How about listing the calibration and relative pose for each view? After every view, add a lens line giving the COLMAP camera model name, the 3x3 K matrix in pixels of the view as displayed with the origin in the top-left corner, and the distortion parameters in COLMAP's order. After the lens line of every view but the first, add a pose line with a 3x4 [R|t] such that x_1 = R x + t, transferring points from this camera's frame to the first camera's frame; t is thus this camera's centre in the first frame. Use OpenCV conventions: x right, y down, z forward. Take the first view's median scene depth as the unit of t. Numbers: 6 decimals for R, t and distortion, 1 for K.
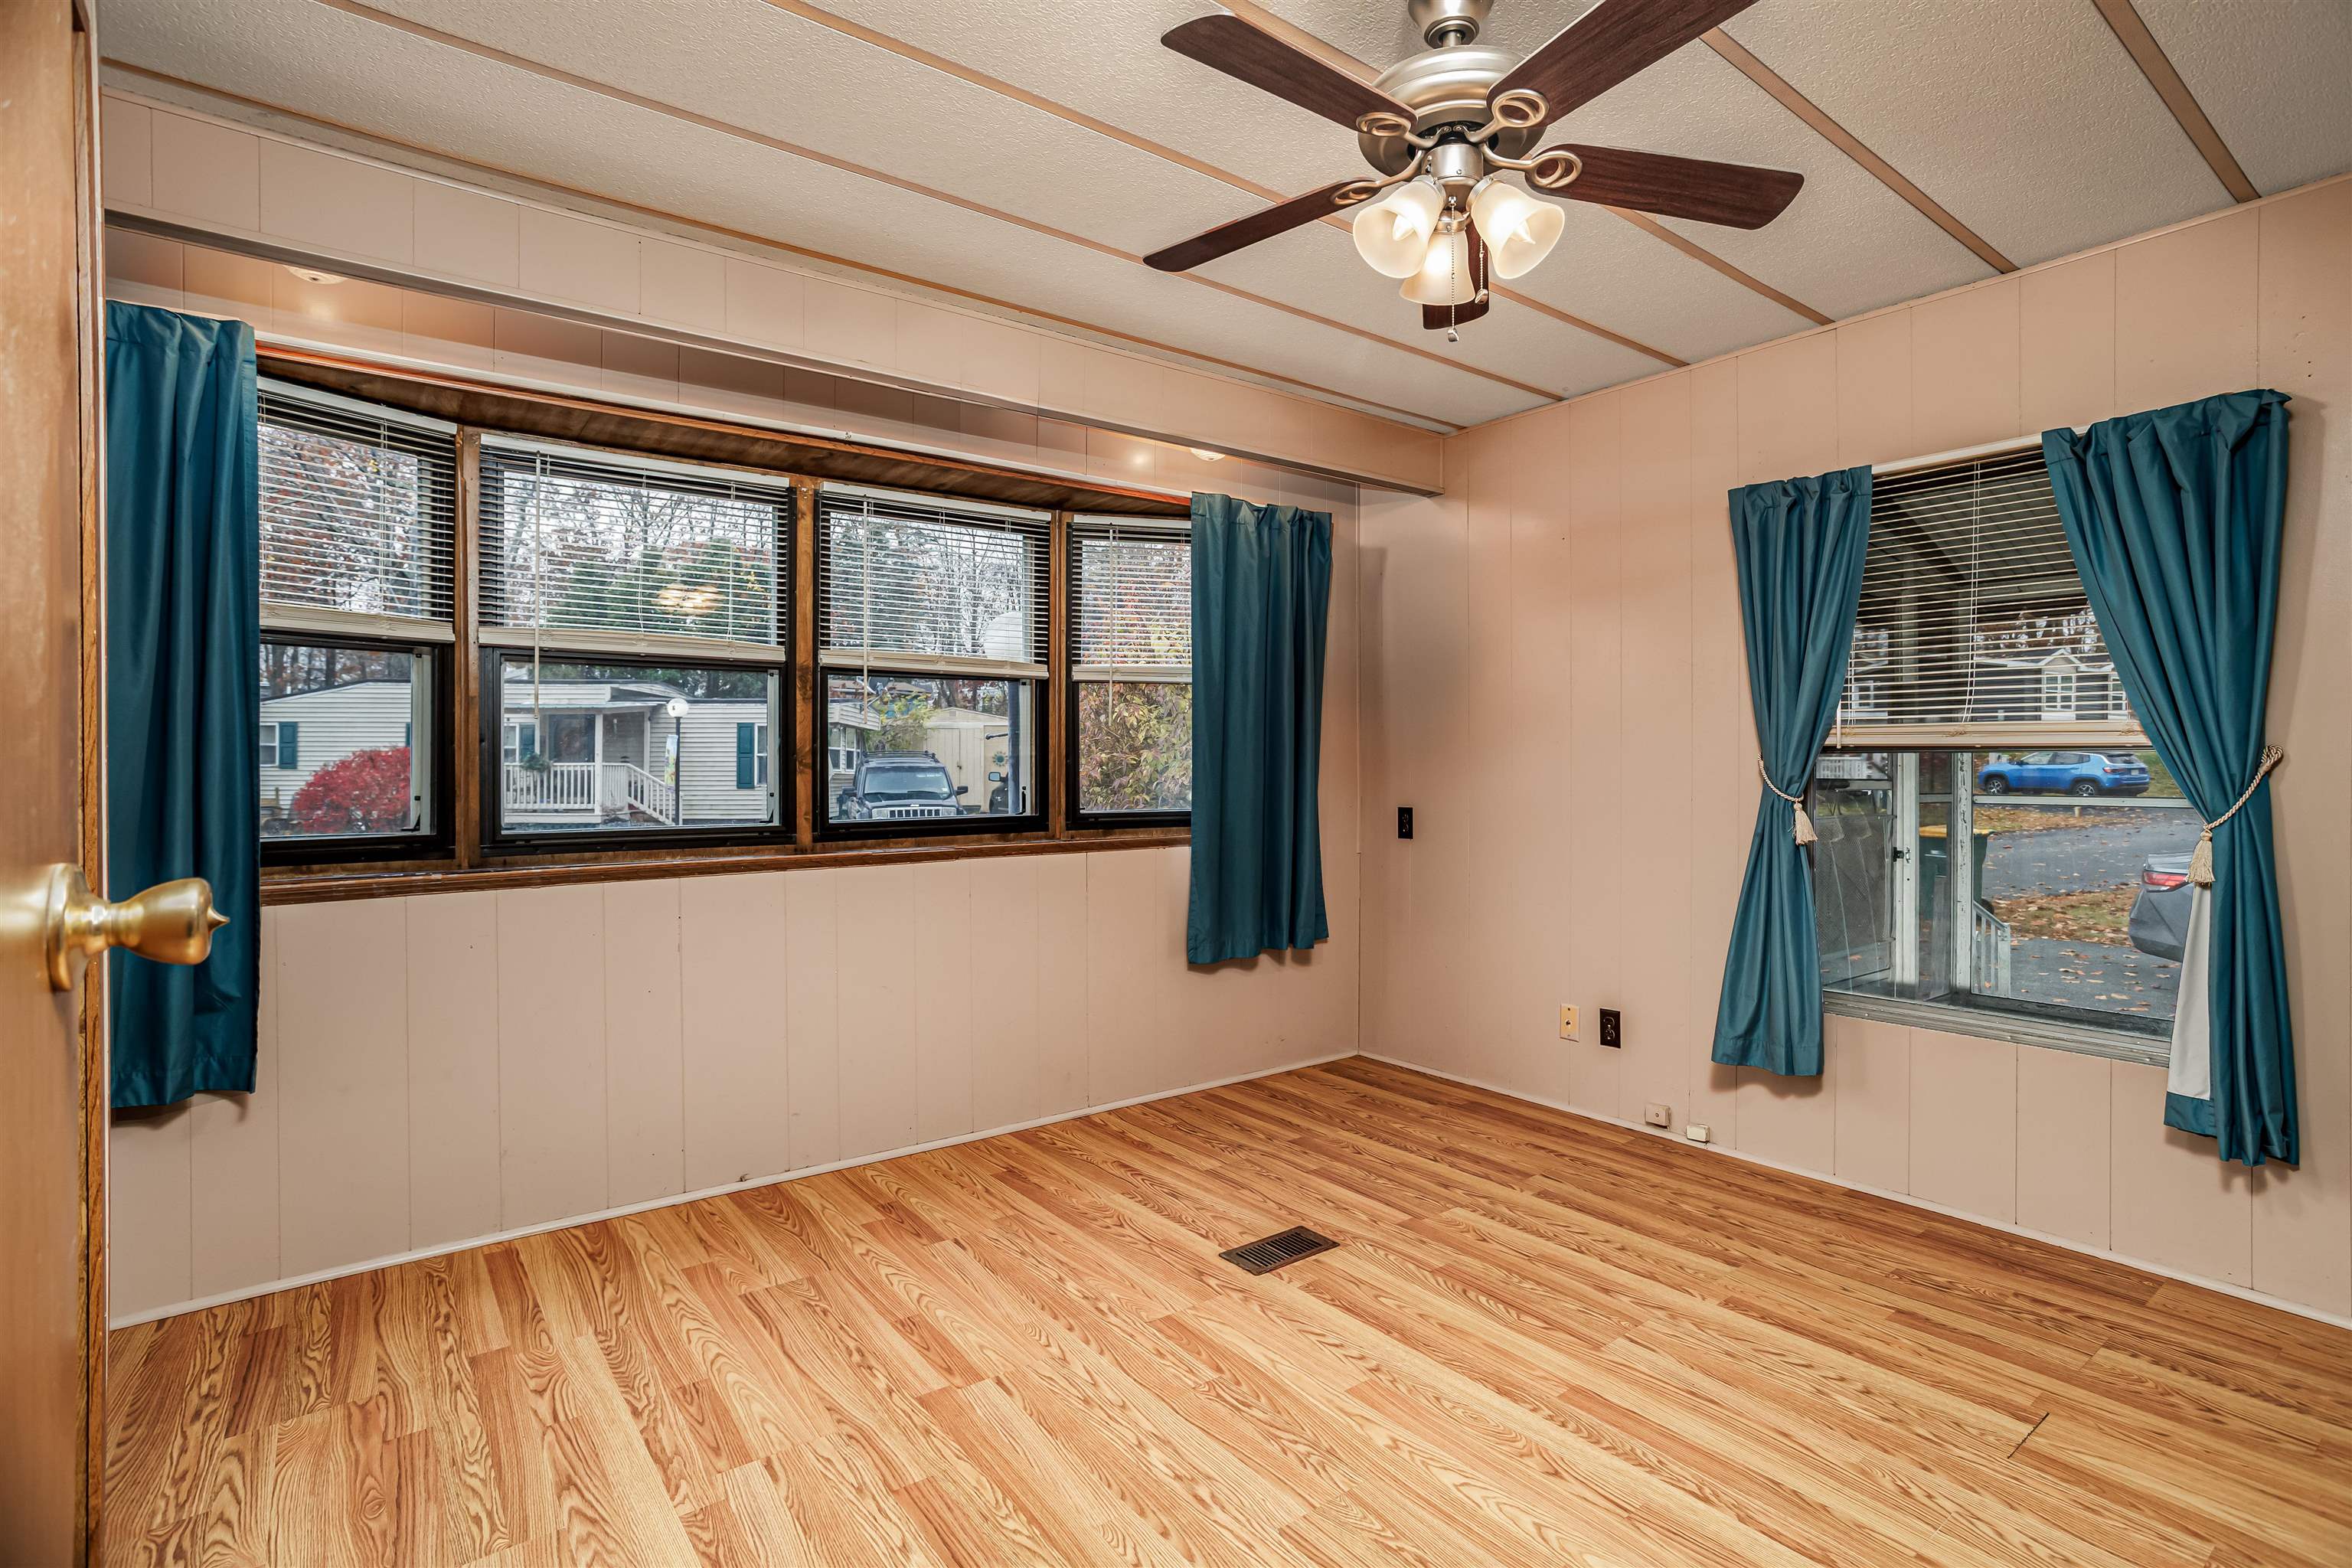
lens RADIAL K [[1148.2, 0, 1194.2], [0, 1148.2, 764.6], [0, 0, 1]] dist [-0.045636, 0.024161]
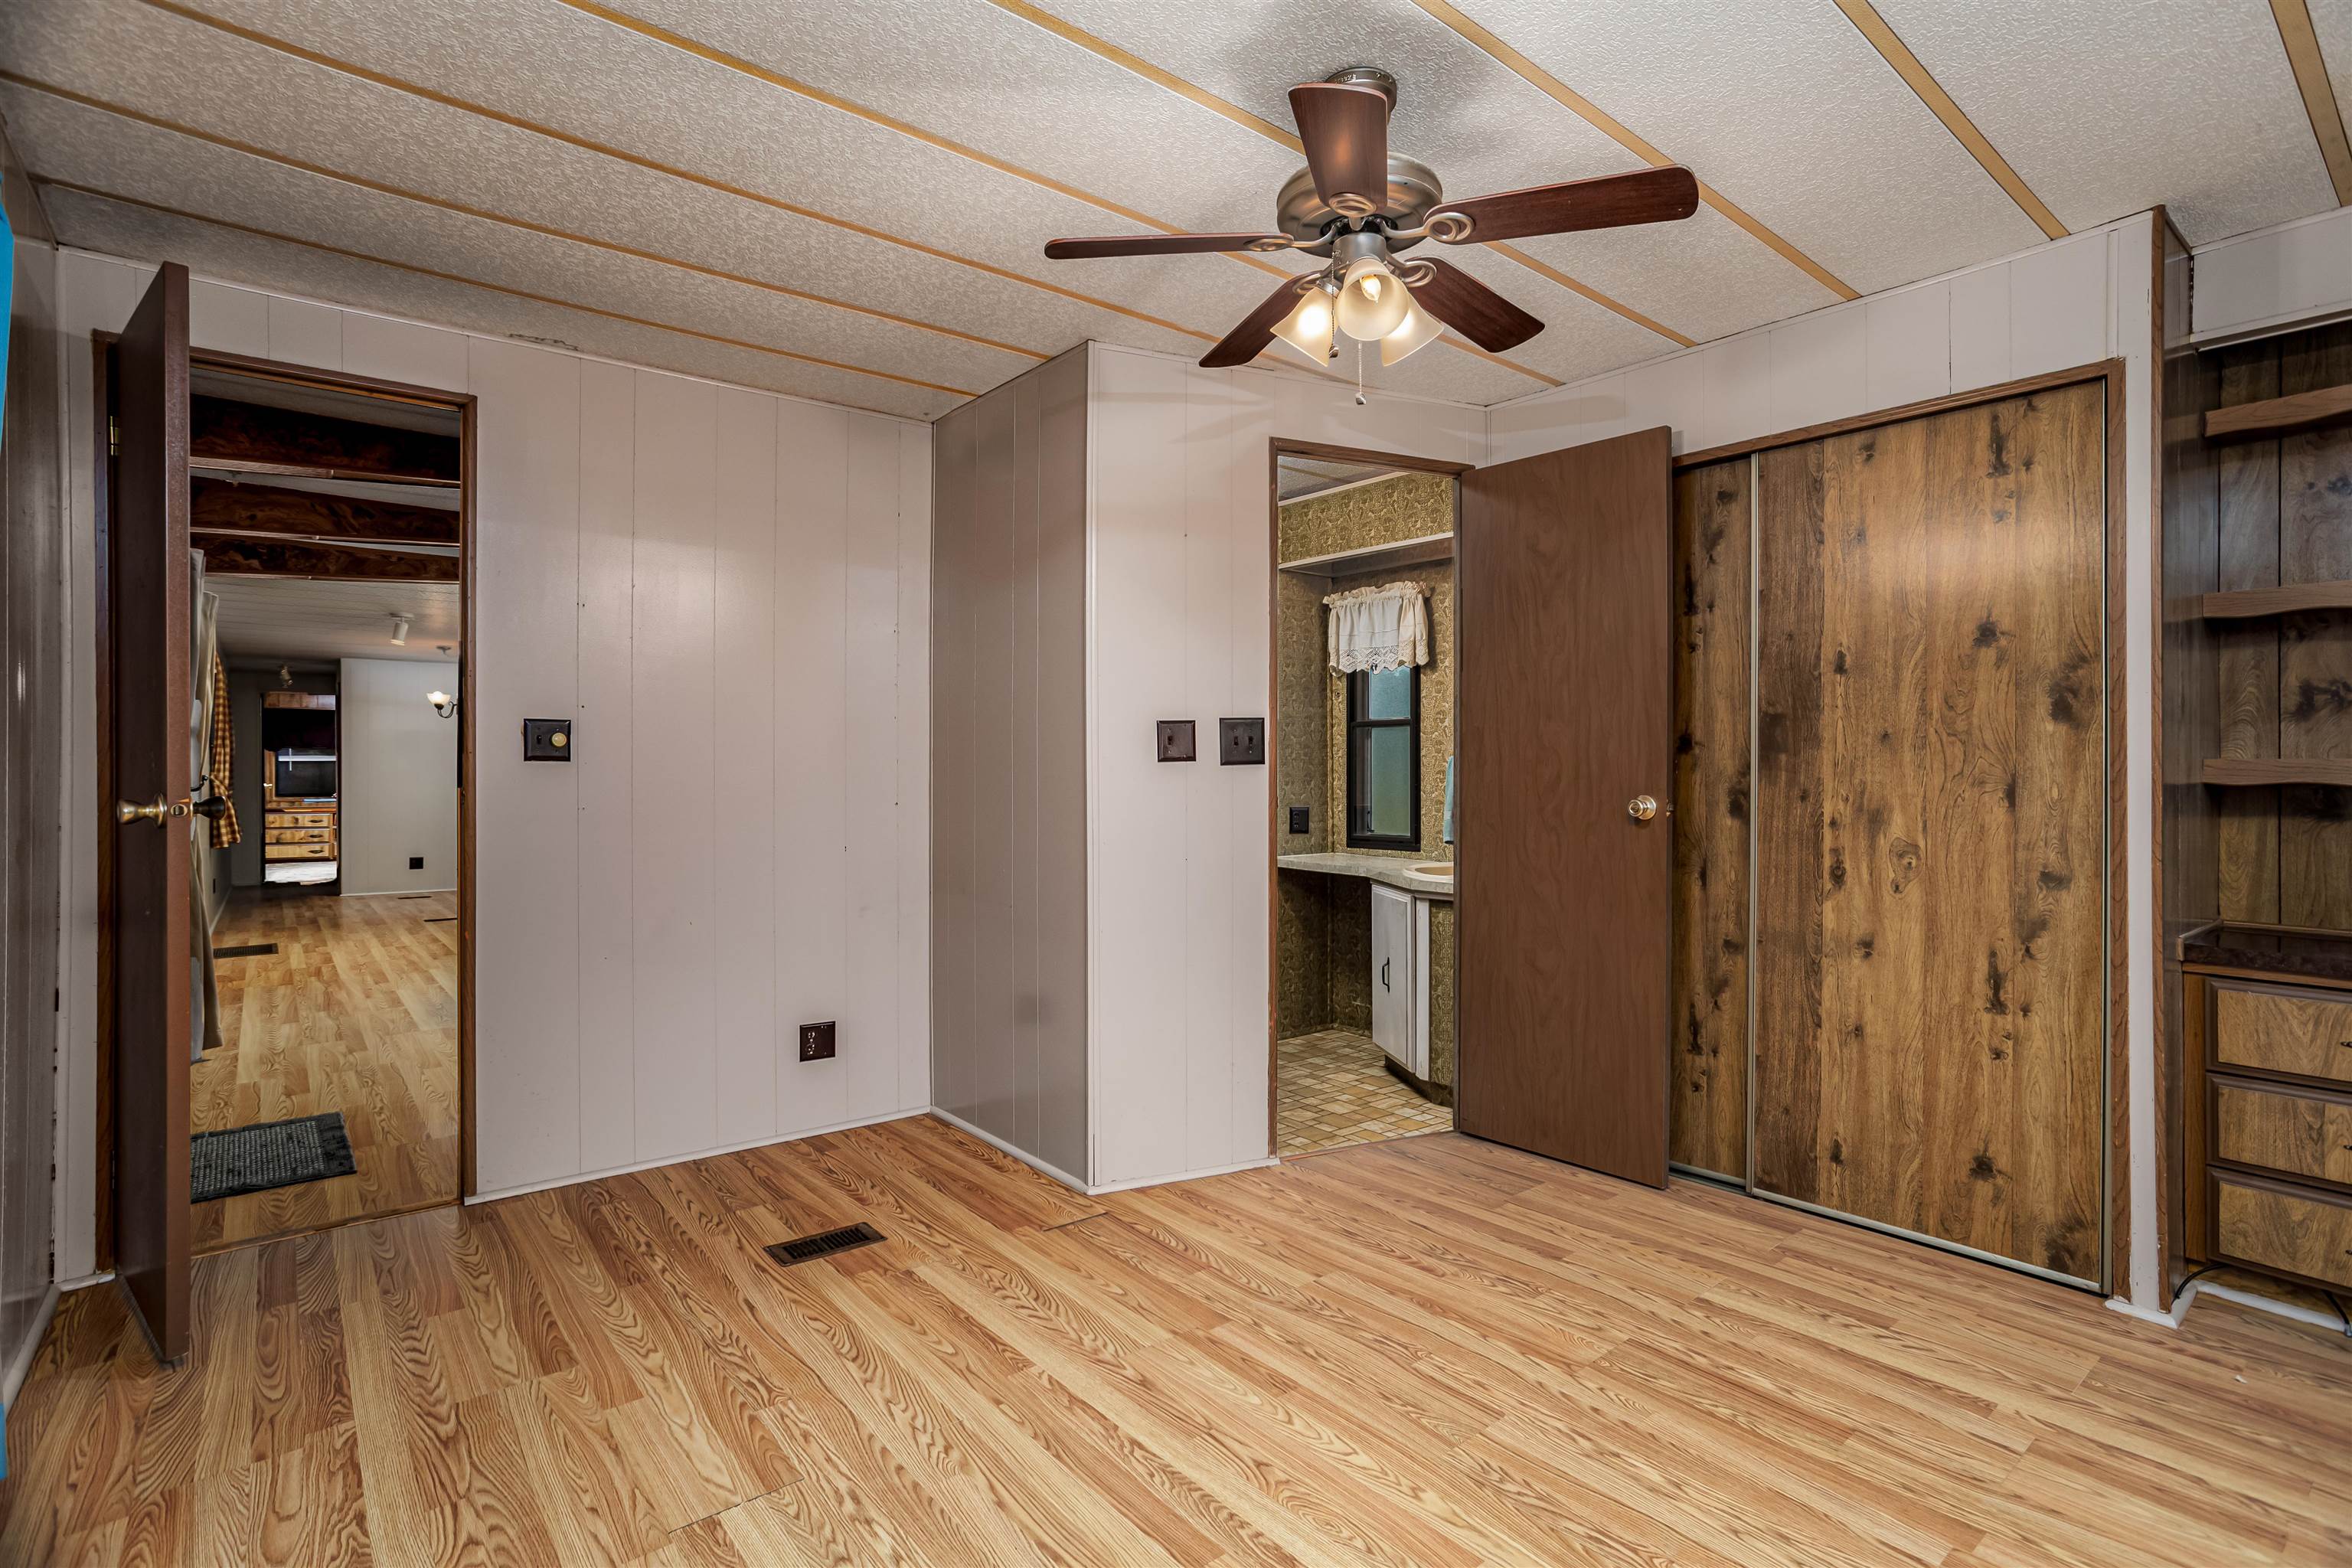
lens RADIAL K [[1148.2, 0, 1194.2], [0, 1148.2, 764.6], [0, 0, 1]] dist [-0.045636, 0.024161]
pose [[-0.999040, 0.002689, -0.043723, 0.308349], [0.002683, 0.999996, 0.000197, -0.010434], [0.043723, 0.000080, -0.999044, 1.483700]]
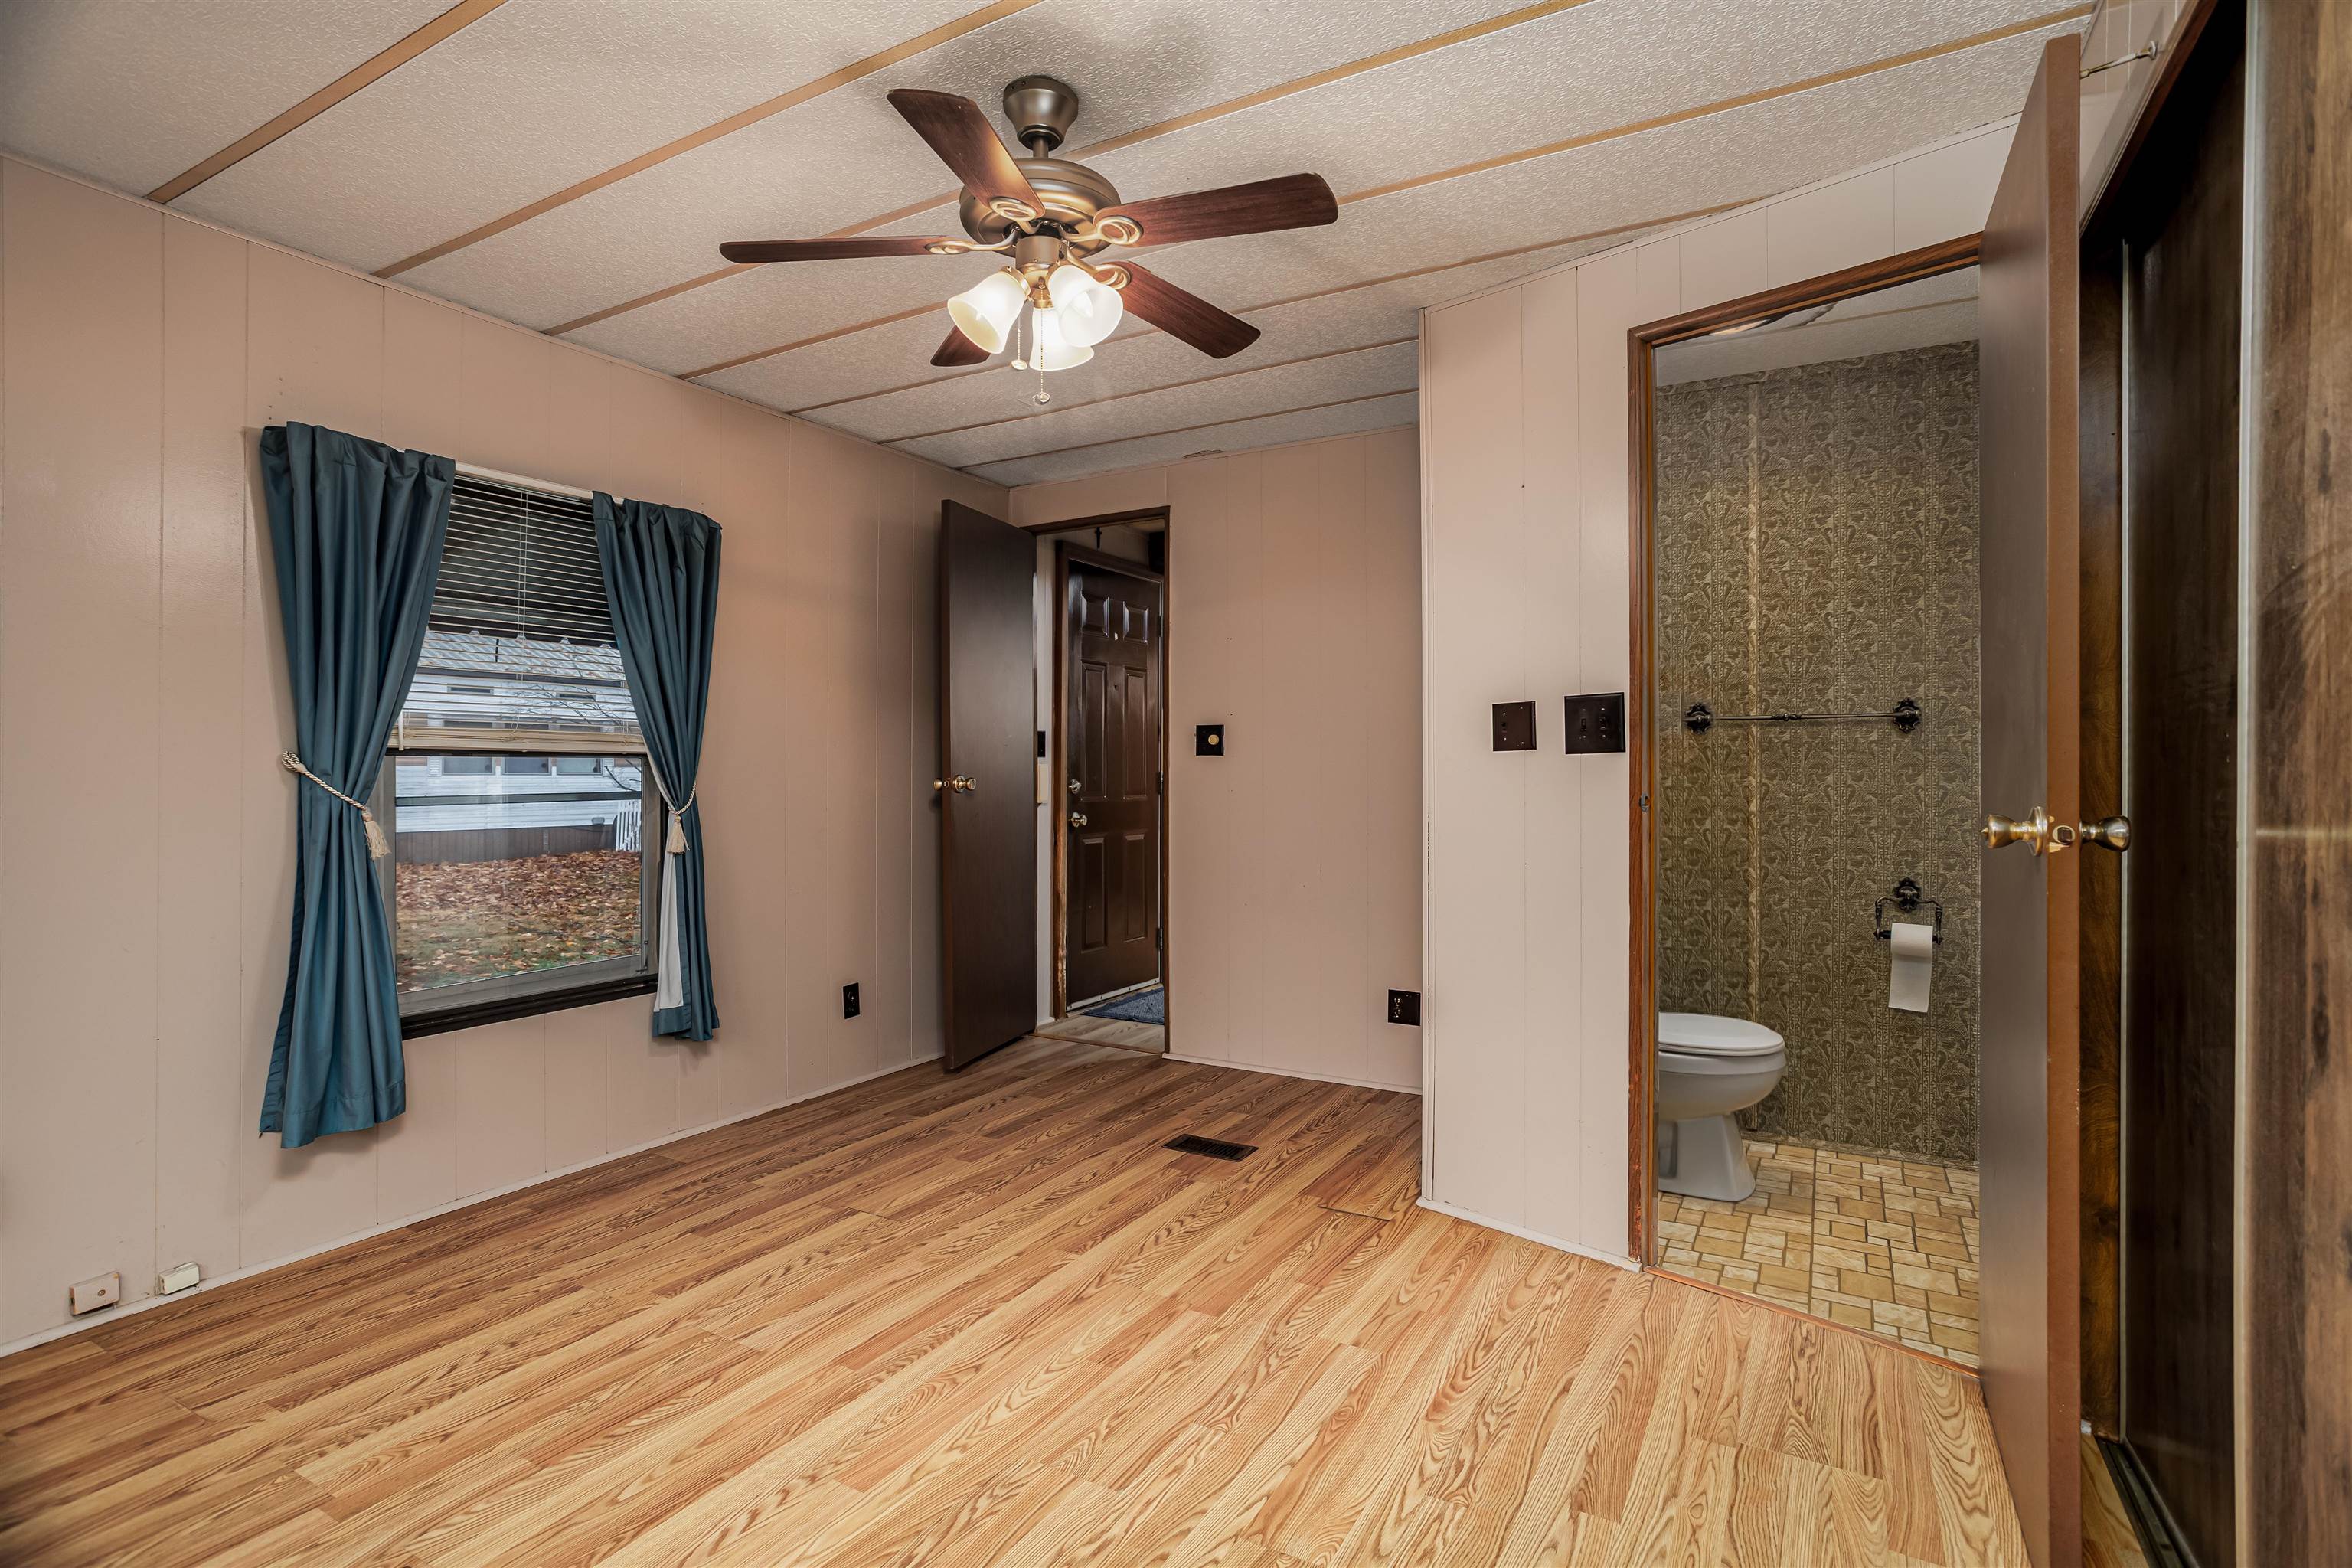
lens RADIAL K [[1148.2, 0, 1194.2], [0, 1148.2, 764.6], [0, 0, 1]] dist [-0.045636, 0.024161]
pose [[-0.394680, 0.003863, 0.918811, -0.625409], [0.004845, 0.999986, -0.002123, 0.002281], [-0.918806, 0.003614, -0.394693, 0.915974]]
